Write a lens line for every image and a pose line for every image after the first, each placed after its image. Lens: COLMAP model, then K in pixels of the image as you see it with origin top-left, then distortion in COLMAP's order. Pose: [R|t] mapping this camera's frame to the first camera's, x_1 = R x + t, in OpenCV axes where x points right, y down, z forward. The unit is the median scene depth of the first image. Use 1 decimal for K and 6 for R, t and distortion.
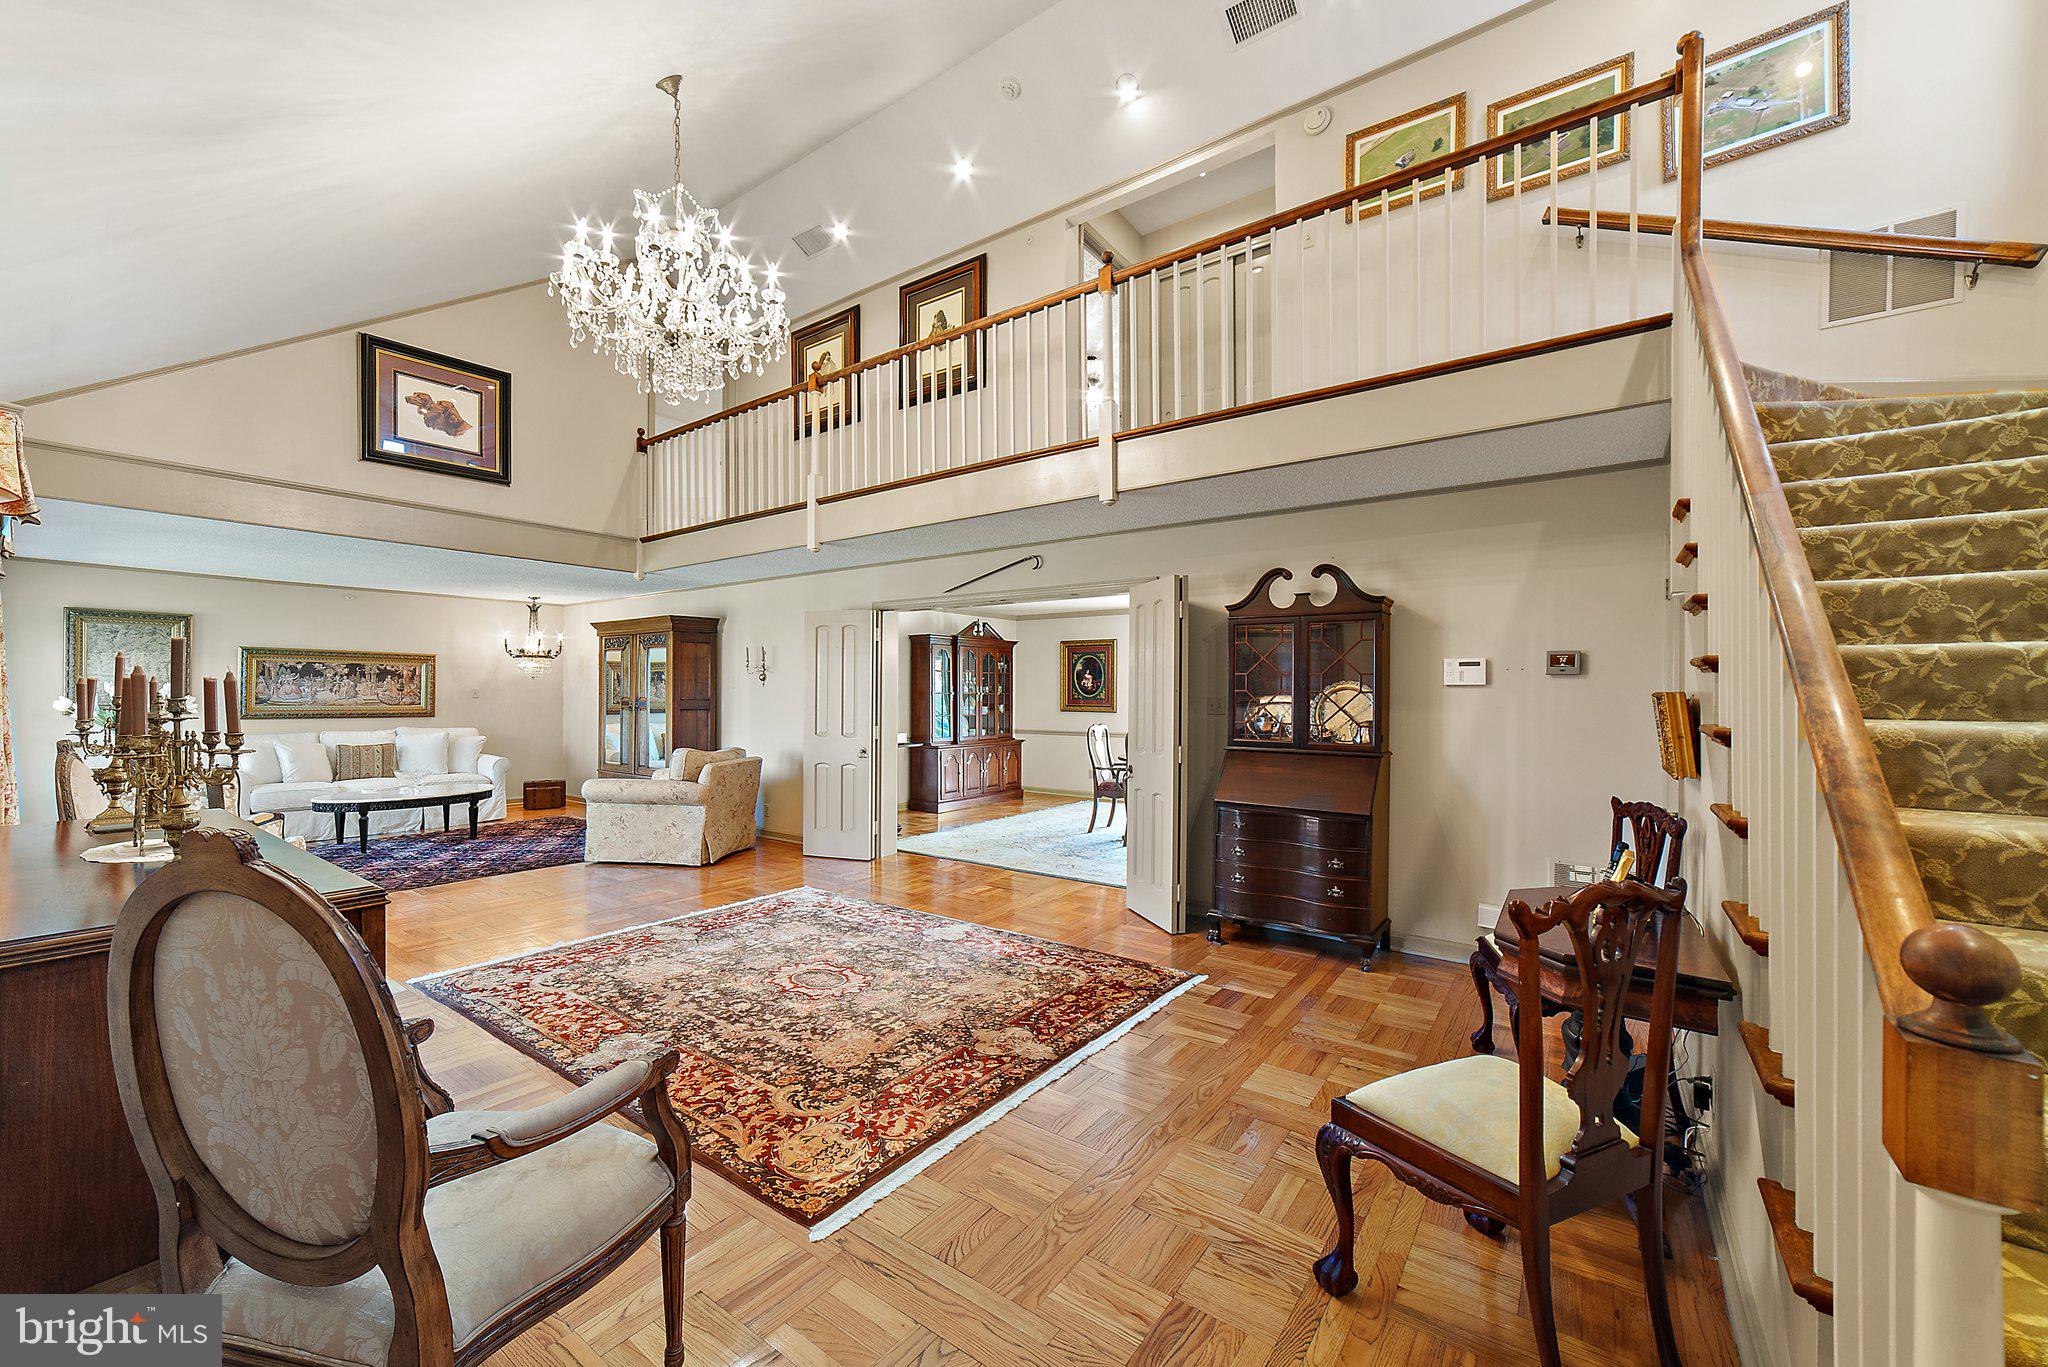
lens RADIAL K [[804.0, 0, 996.4], [0, 804.0, 665.9], [0, 0, 1]] dist [-0.022066, 0.006053]
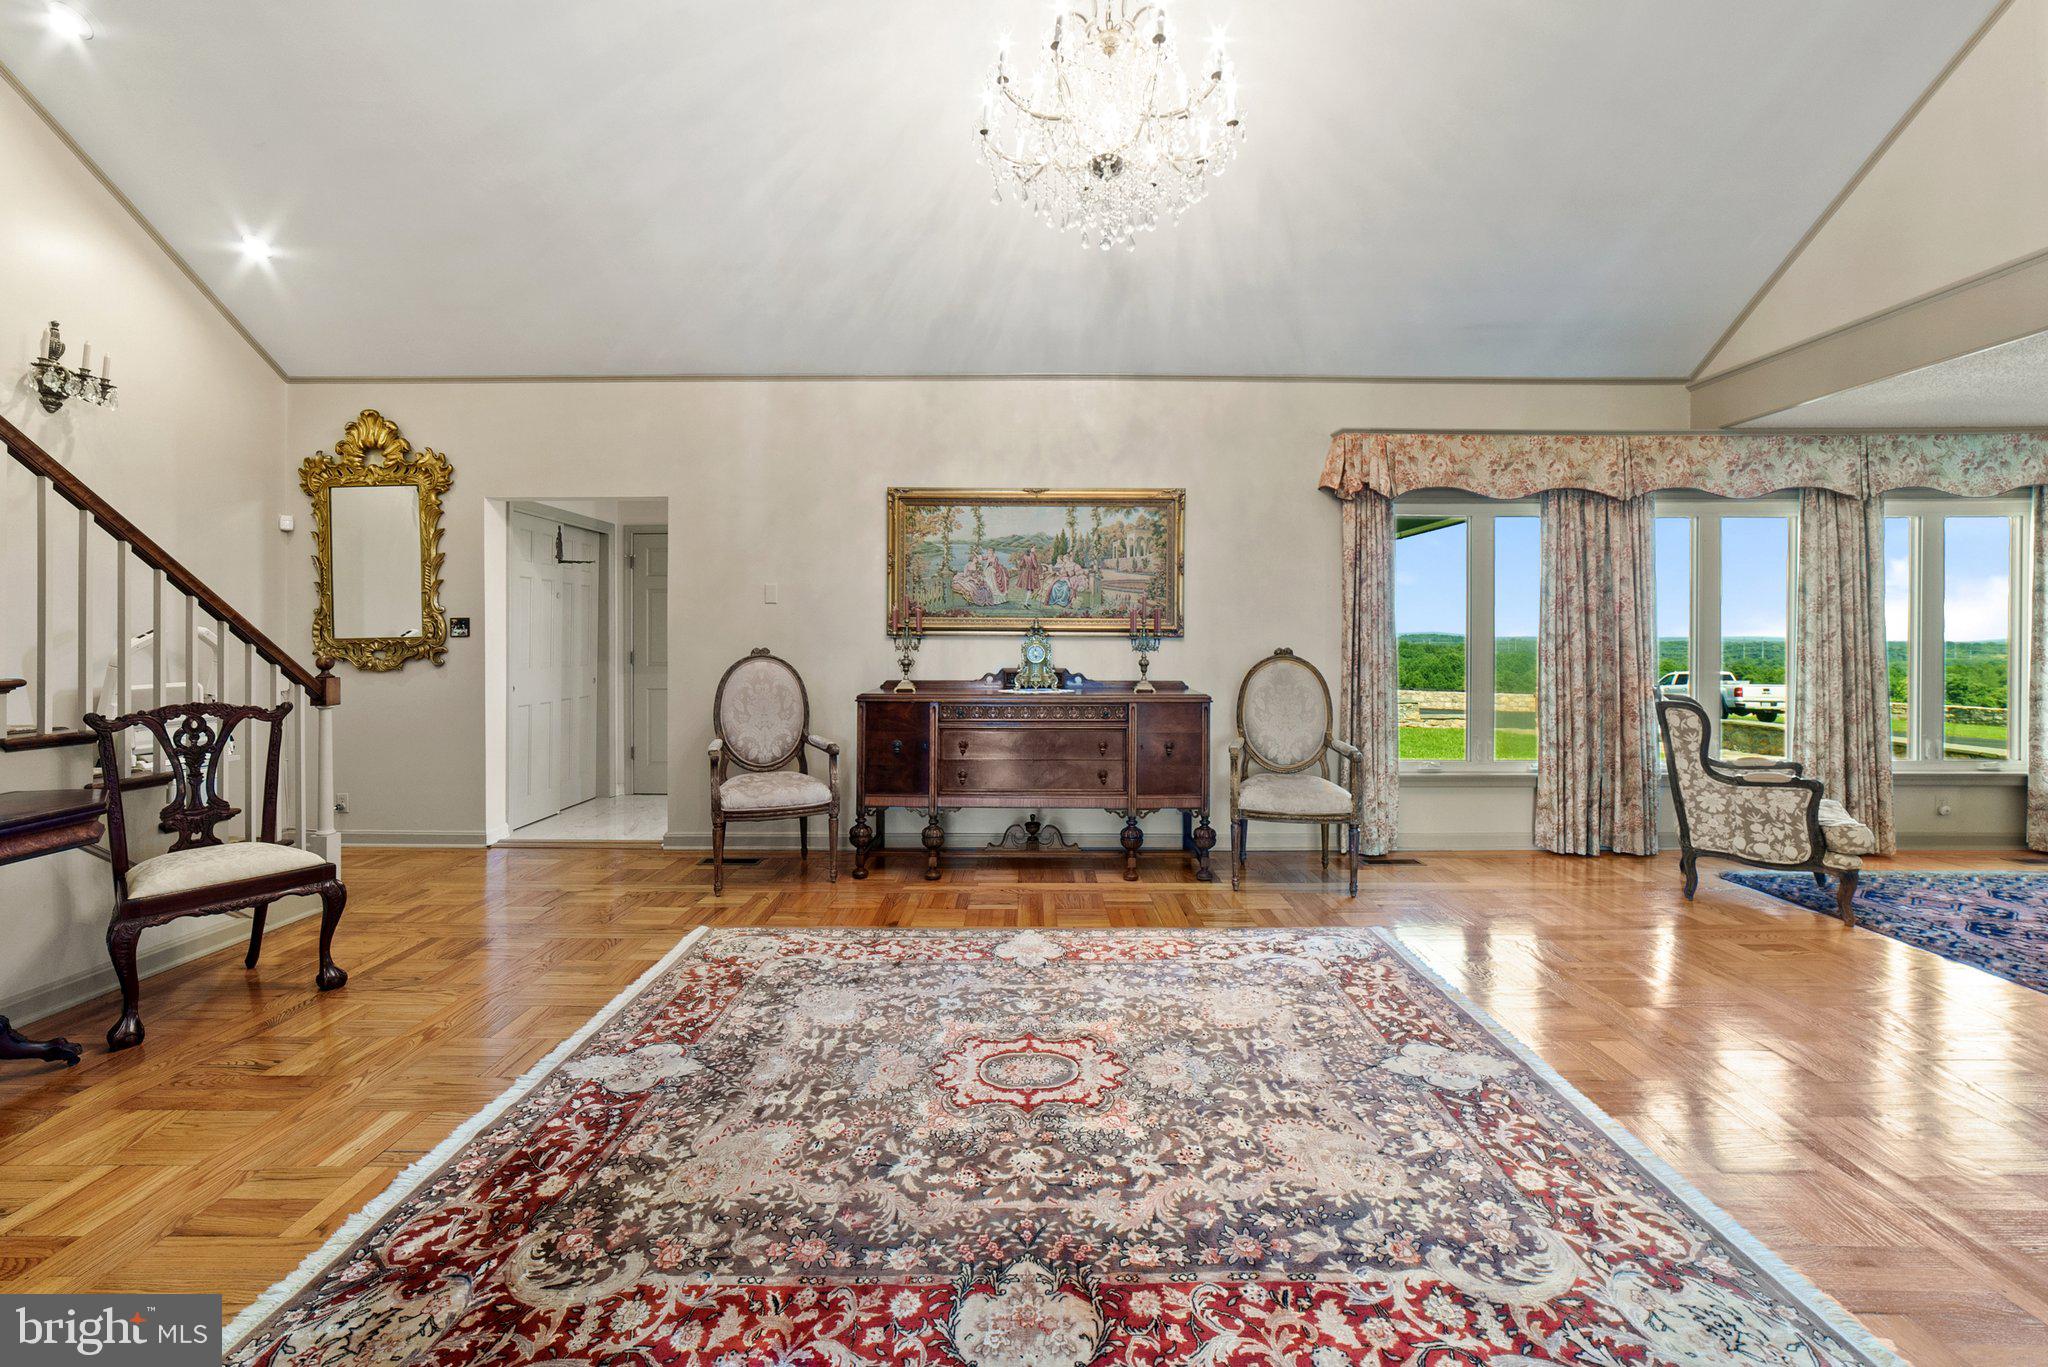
lens RADIAL K [[827.3, 0, 1024.8], [0, 827.3, 637.9], [0, 0, 1]] dist [-0.015513, 0.004949]
pose [[-0.794237, -0.002665, -0.607602, 0.130913], [0.016730, 0.999515, -0.026253, 0.067292], [0.607378, -0.031016, -0.793808, 1.235352]]
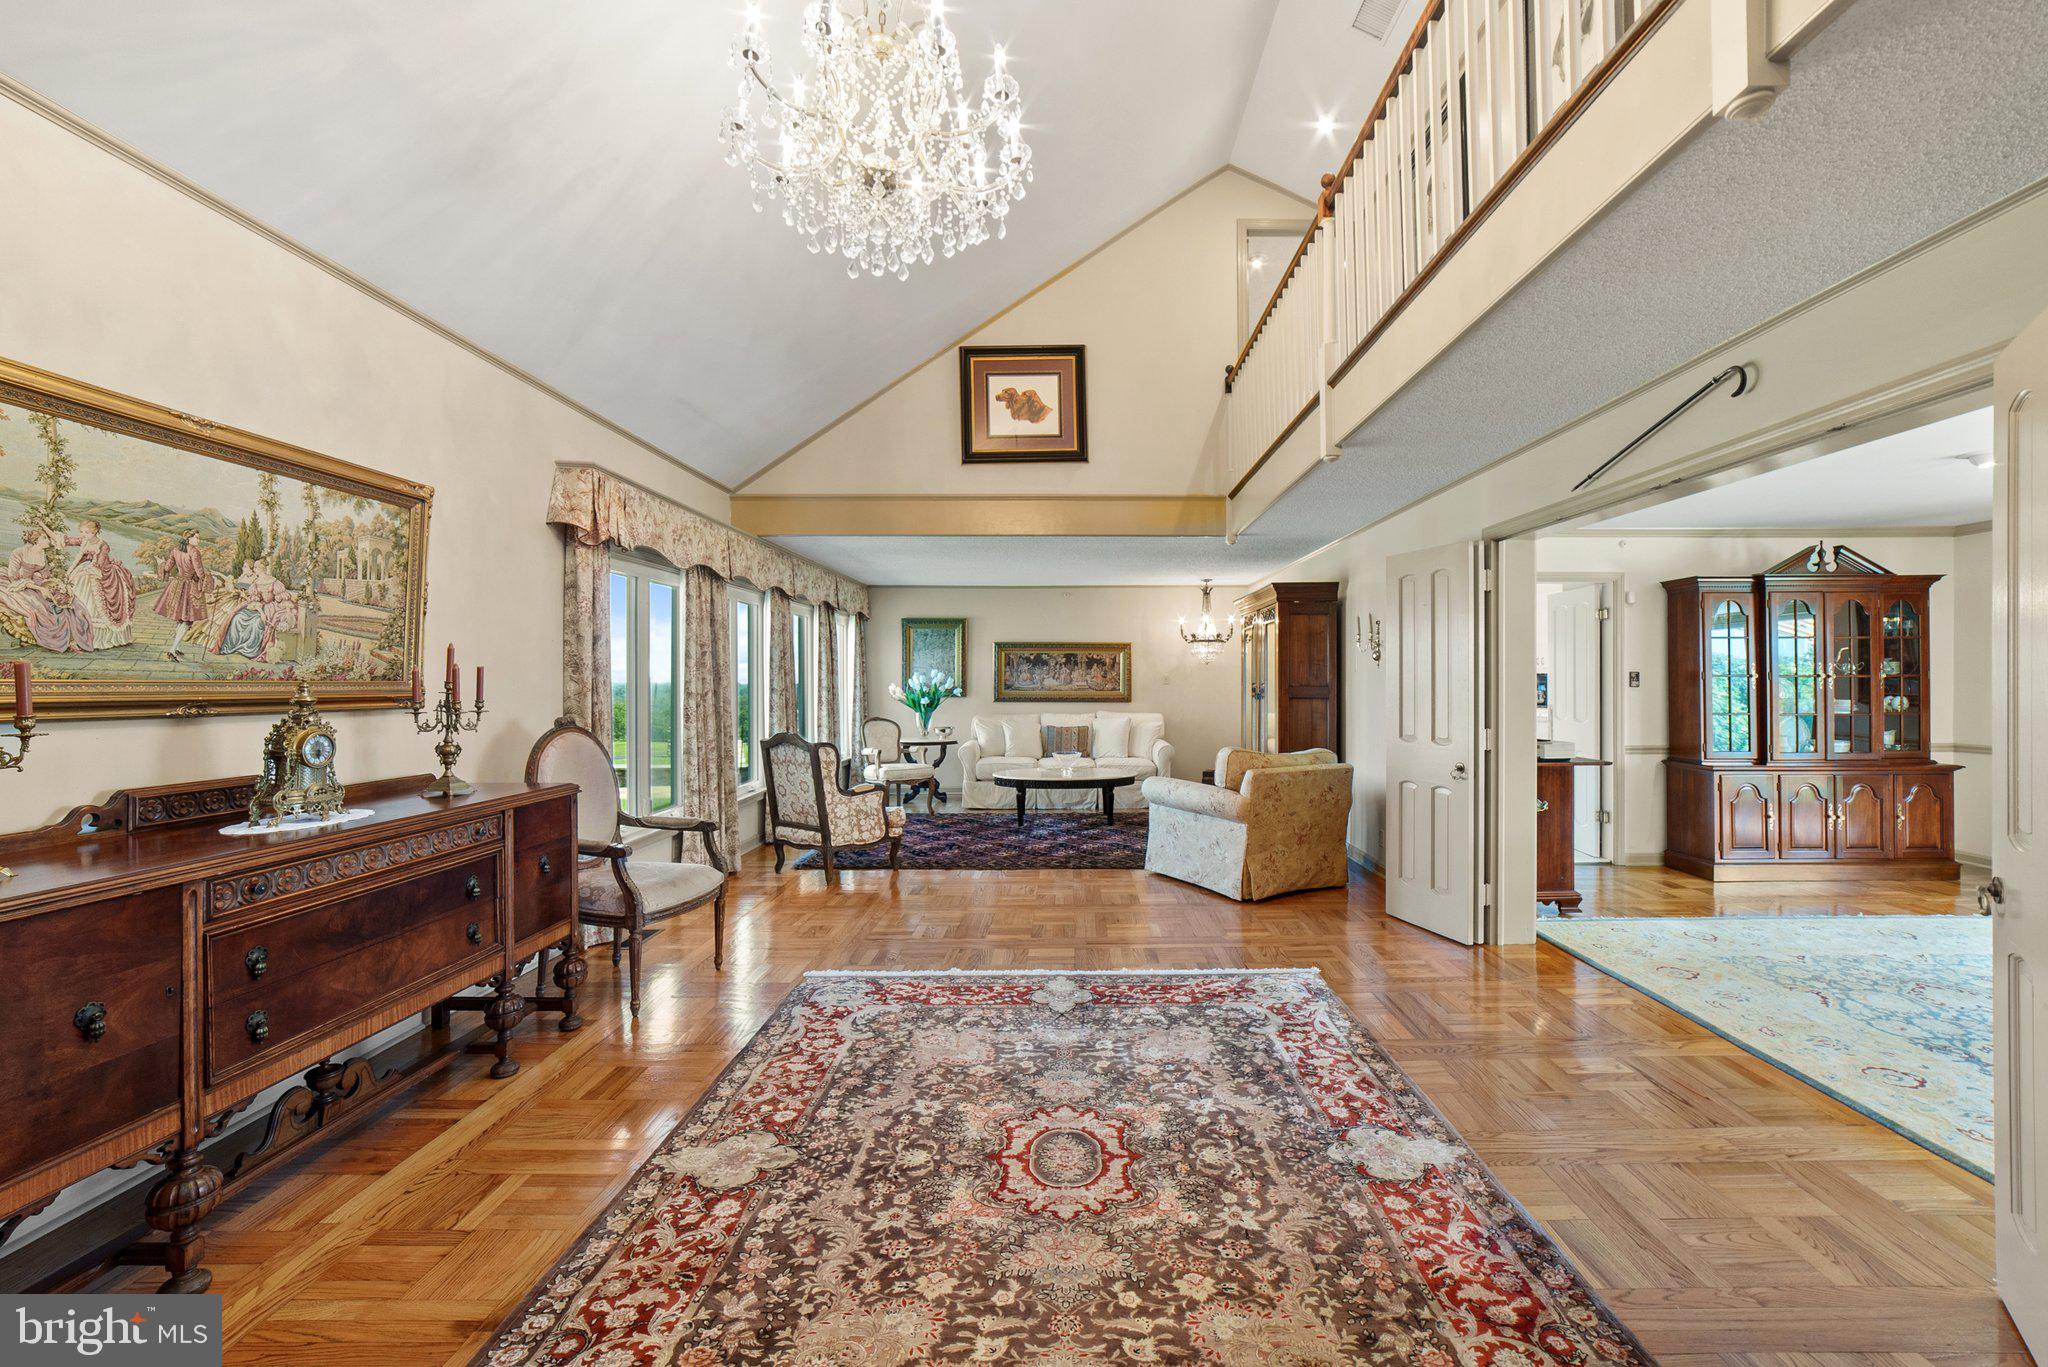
lens RADIAL K [[827.3, 0, 1074.5], [0, 827.3, 667.7], [0, 0, 1]] dist [-0.015513, 0.004949]
pose [[0.613149, -0.015580, -0.789814, 0.221966], [0.031171, 0.999504, 0.004482, 0.021702], [0.789352, -0.027367, 0.613330, 0.527403]]
